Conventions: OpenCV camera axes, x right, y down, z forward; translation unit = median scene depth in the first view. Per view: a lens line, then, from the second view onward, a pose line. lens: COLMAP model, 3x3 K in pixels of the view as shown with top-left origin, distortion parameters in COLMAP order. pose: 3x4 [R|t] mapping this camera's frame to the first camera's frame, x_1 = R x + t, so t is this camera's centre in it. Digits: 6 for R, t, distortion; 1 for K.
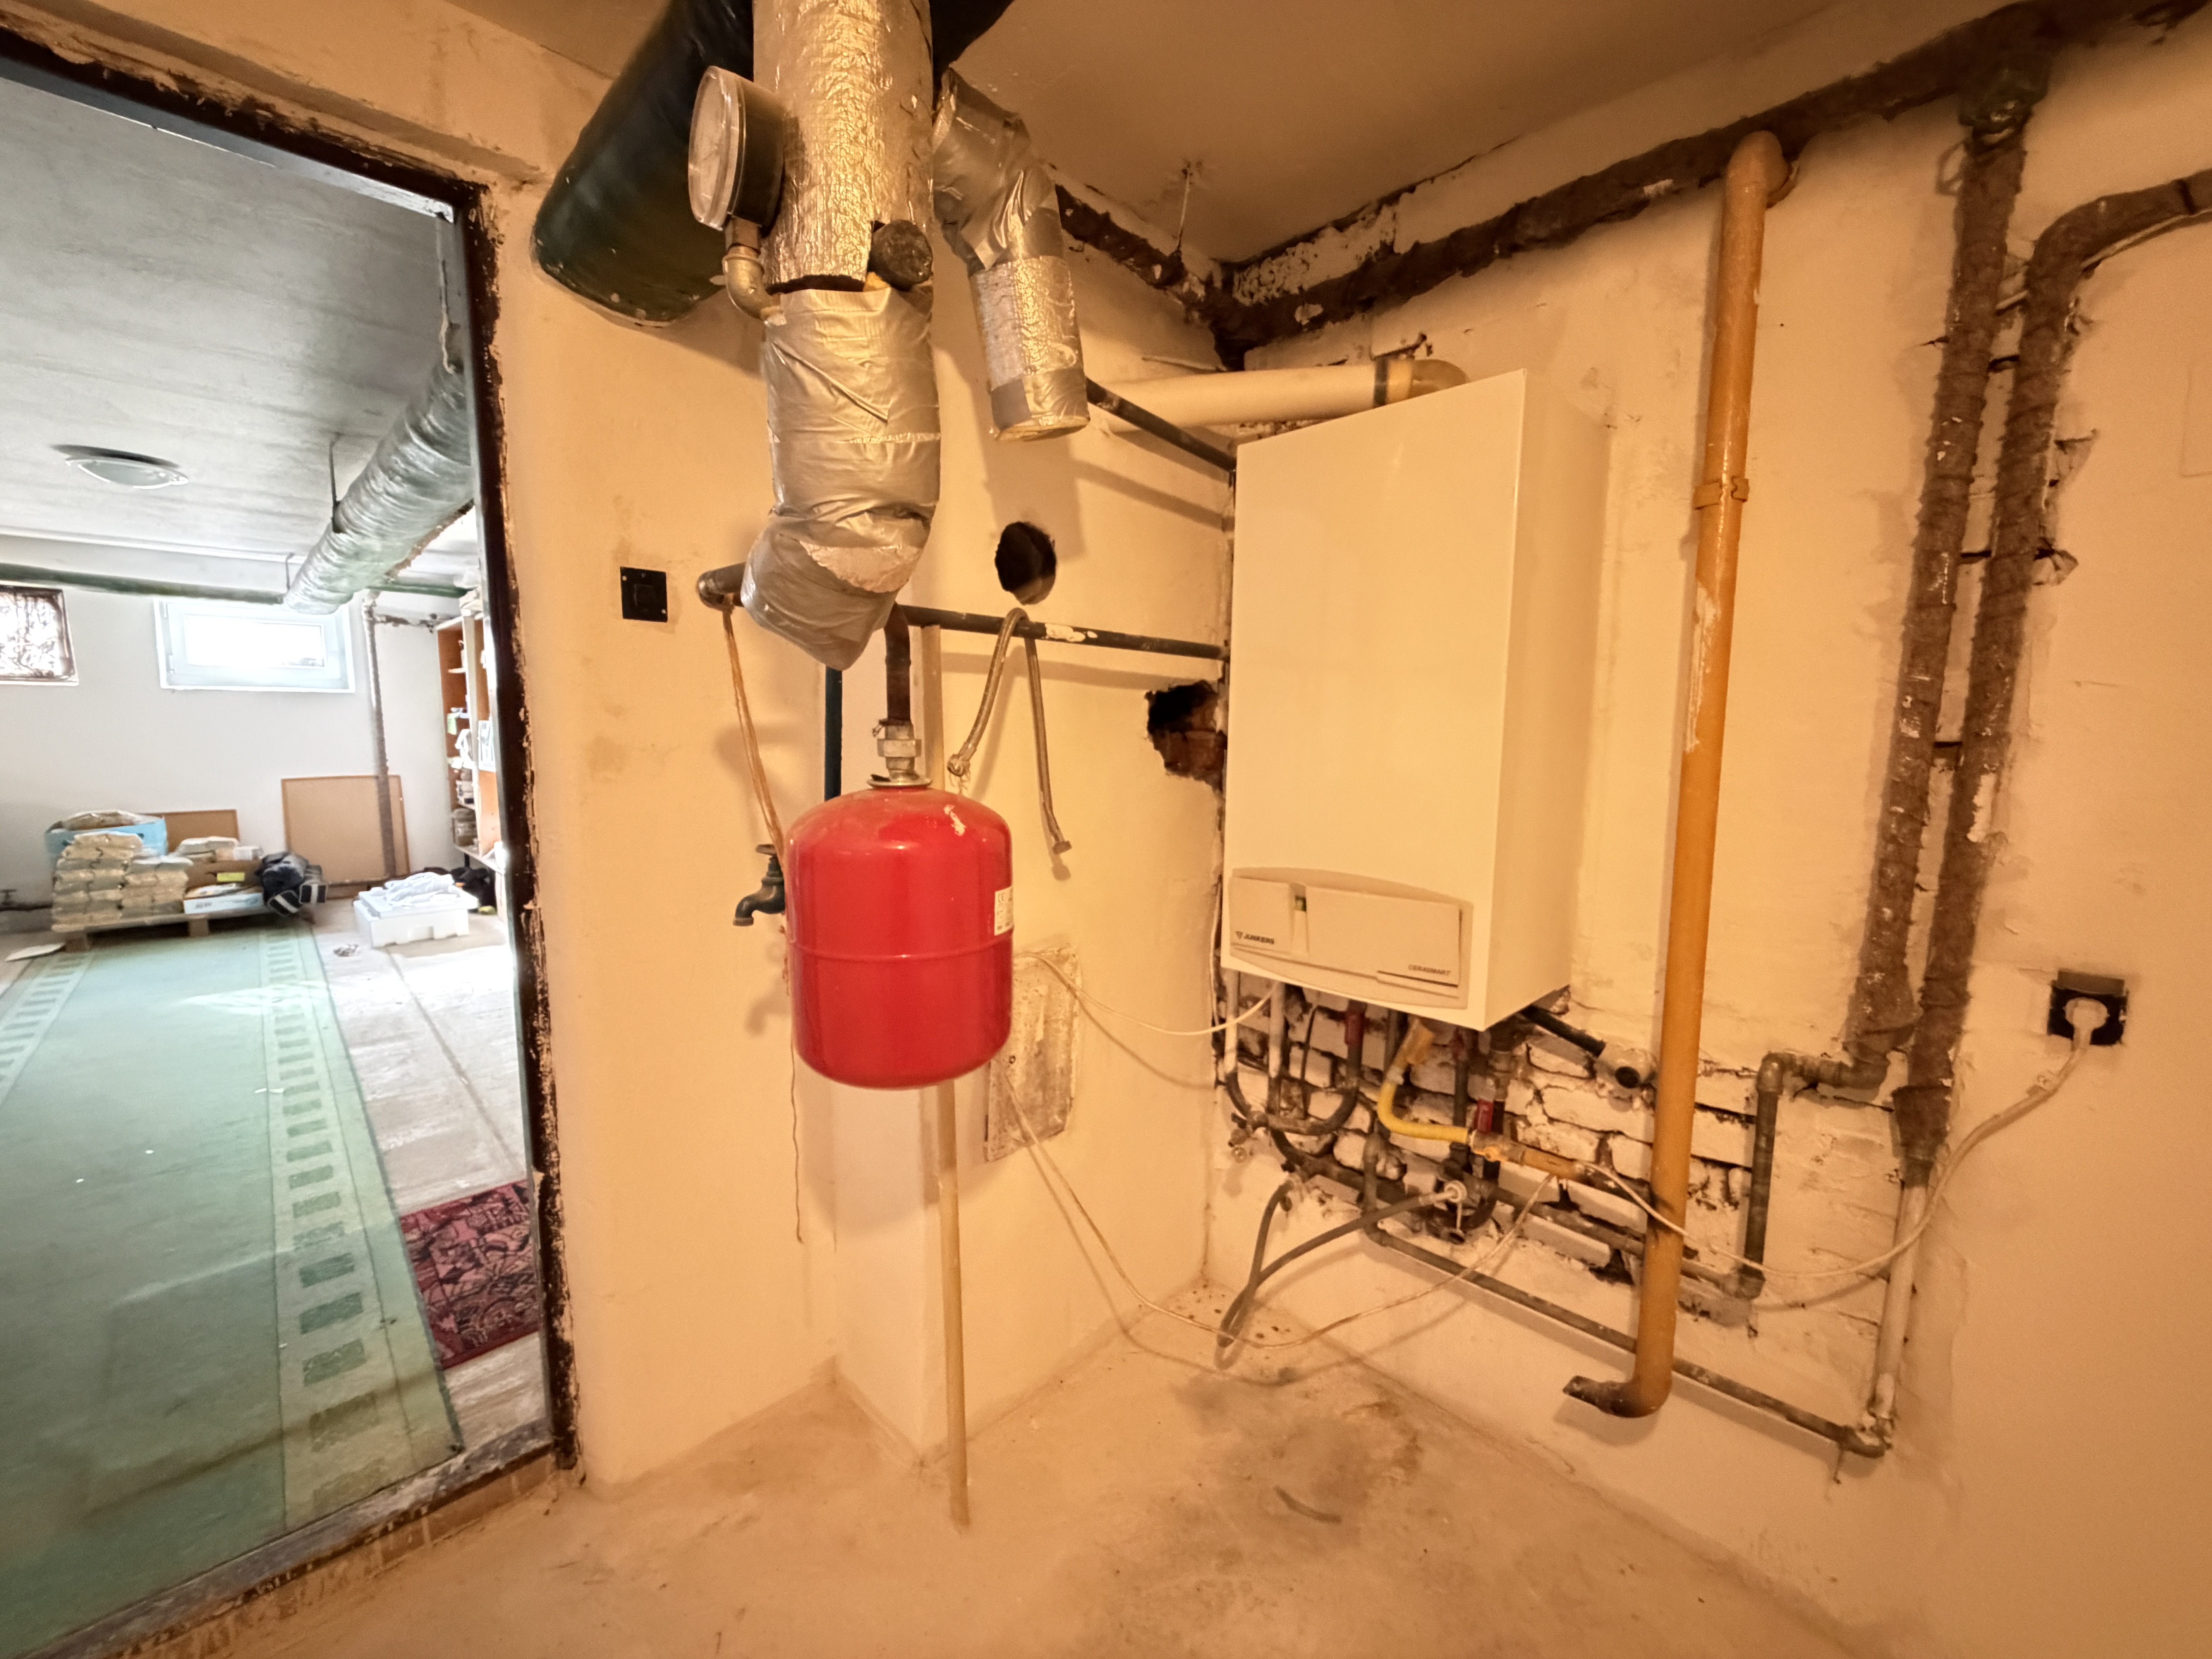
lens RADIAL K [[873.0, 0, 1106.0], [0, 873.0, 829.5], [0, 0, 1]] dist [0.000090, -0.000001]
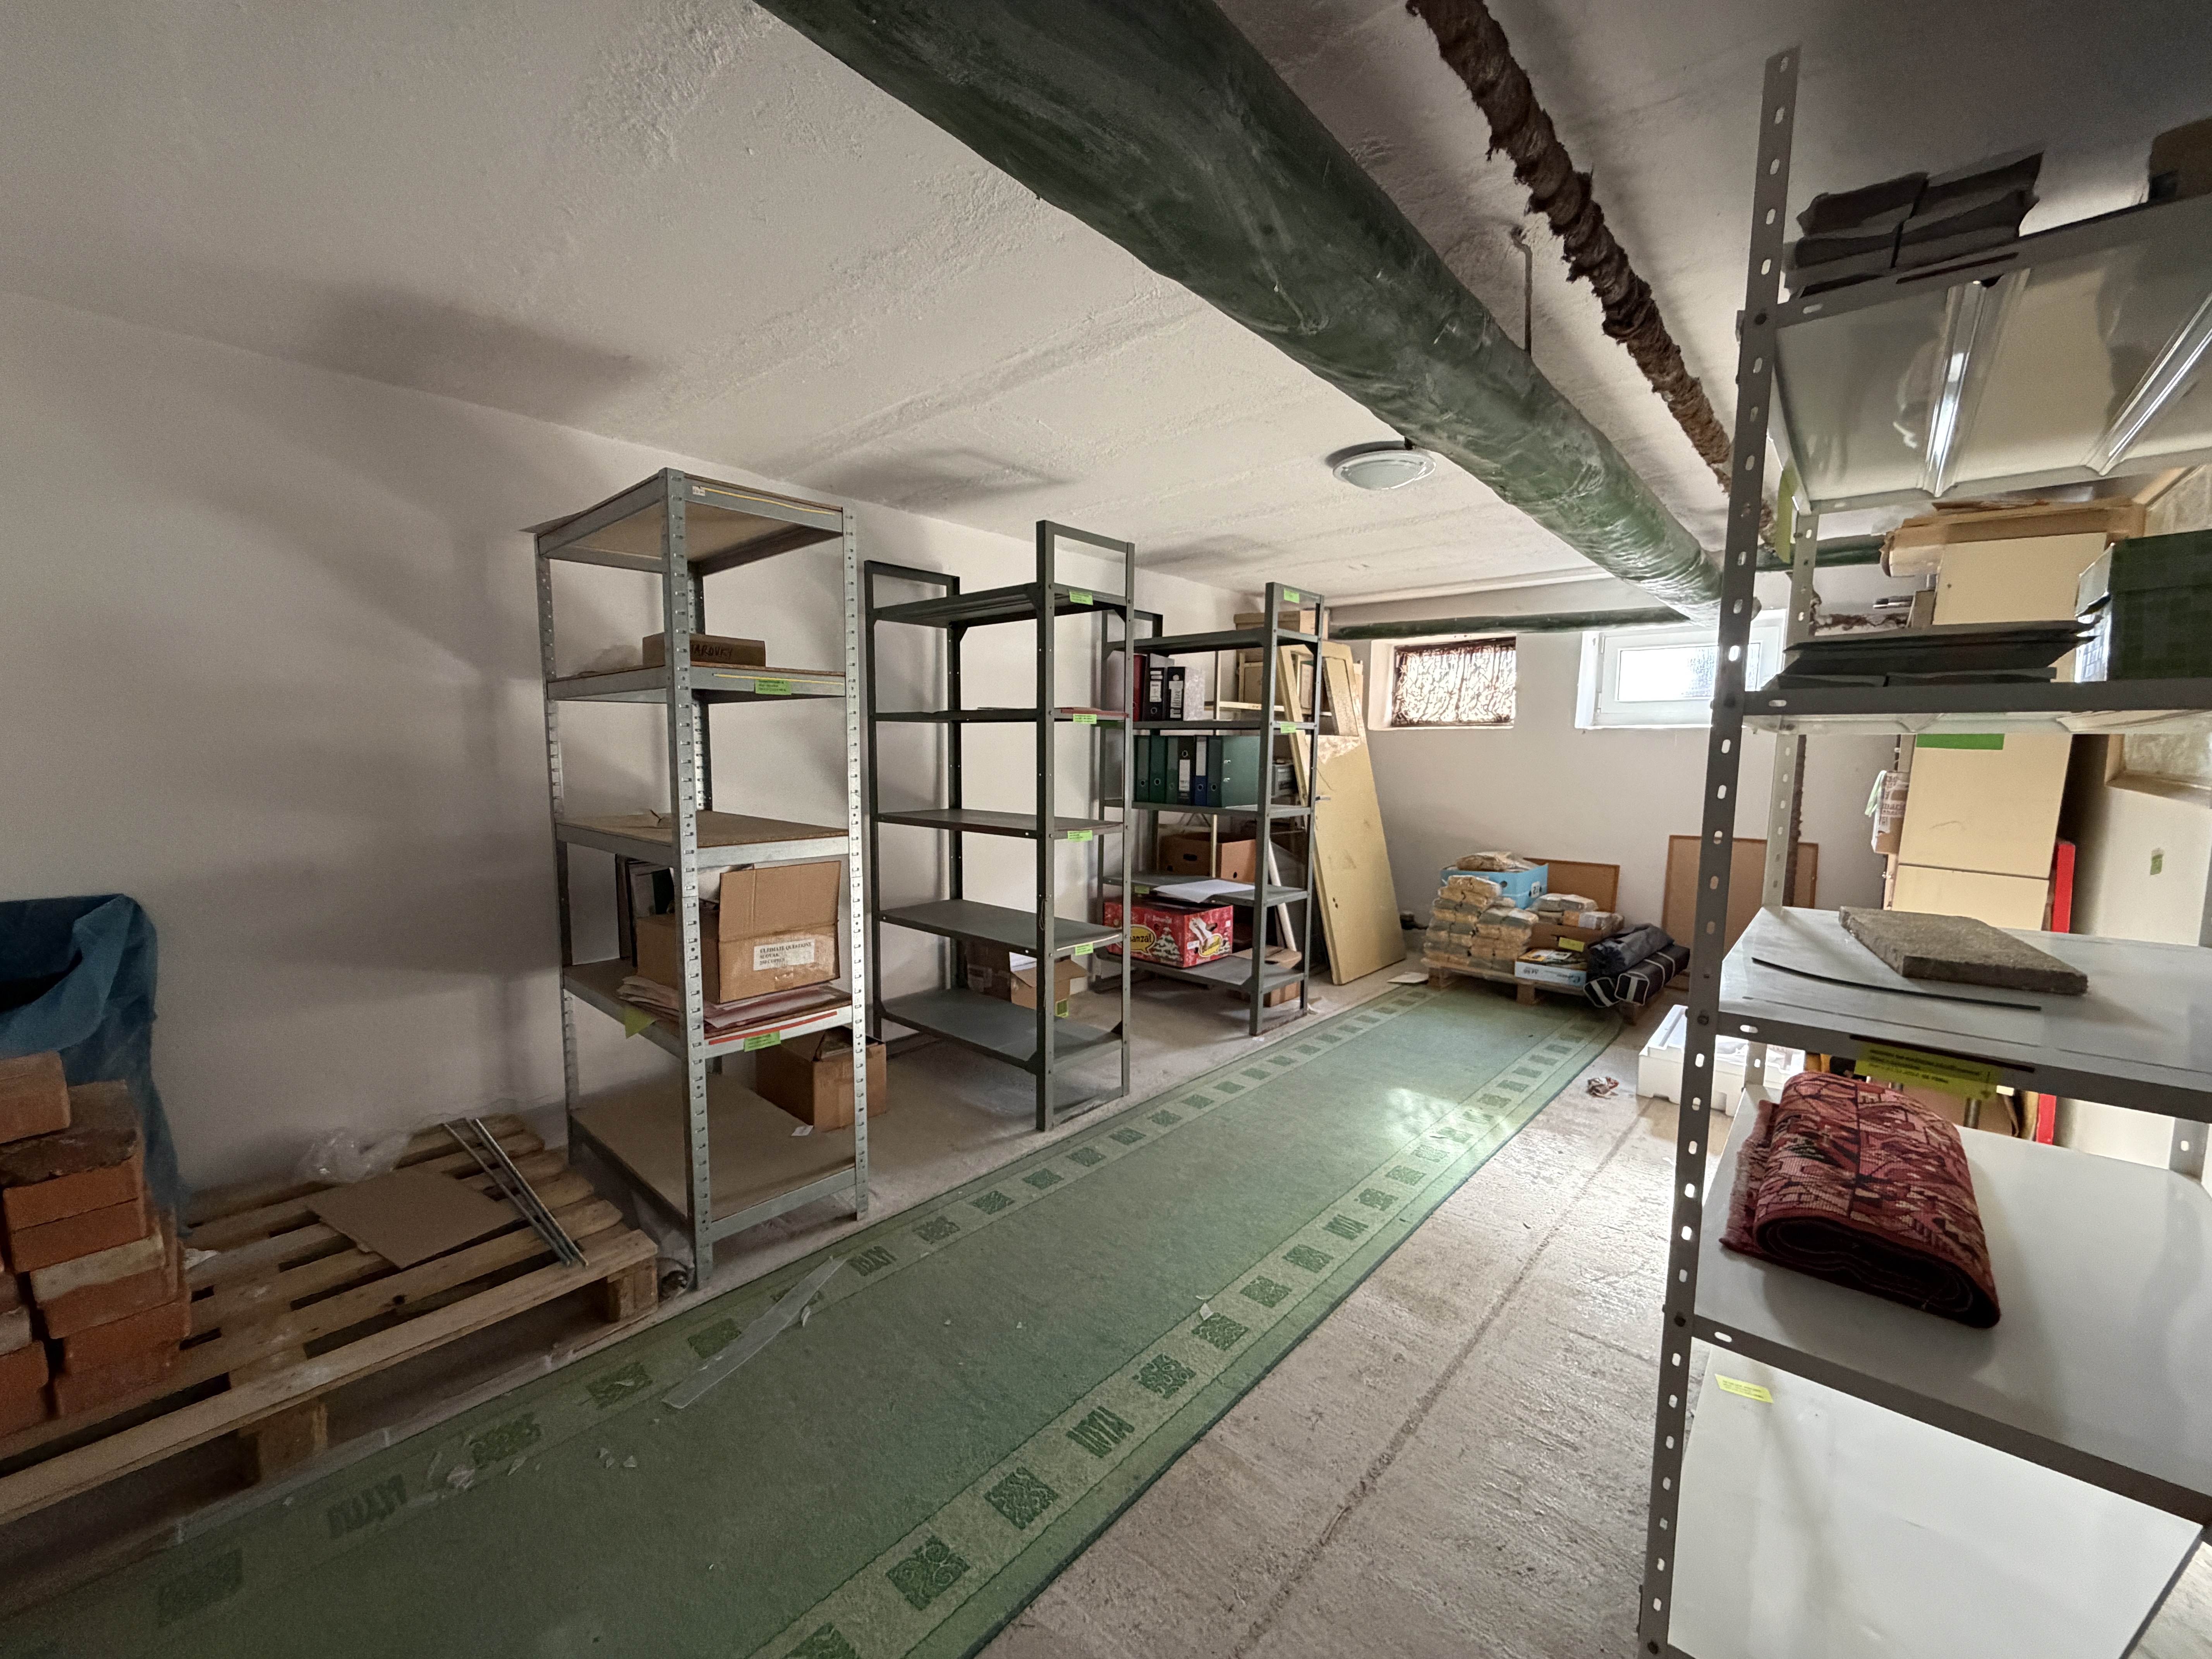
lens RADIAL K [[873.0, 0, 1106.0], [0, 873.0, 829.5], [0, 0, 1]] dist [0.000090, -0.000001]
pose [[0.047263, 0.086125, -0.995163, -0.182684], [-0.126303, 0.988795, 0.079576, -0.071336], [0.990865, 0.121931, 0.057611, 0.500831]]
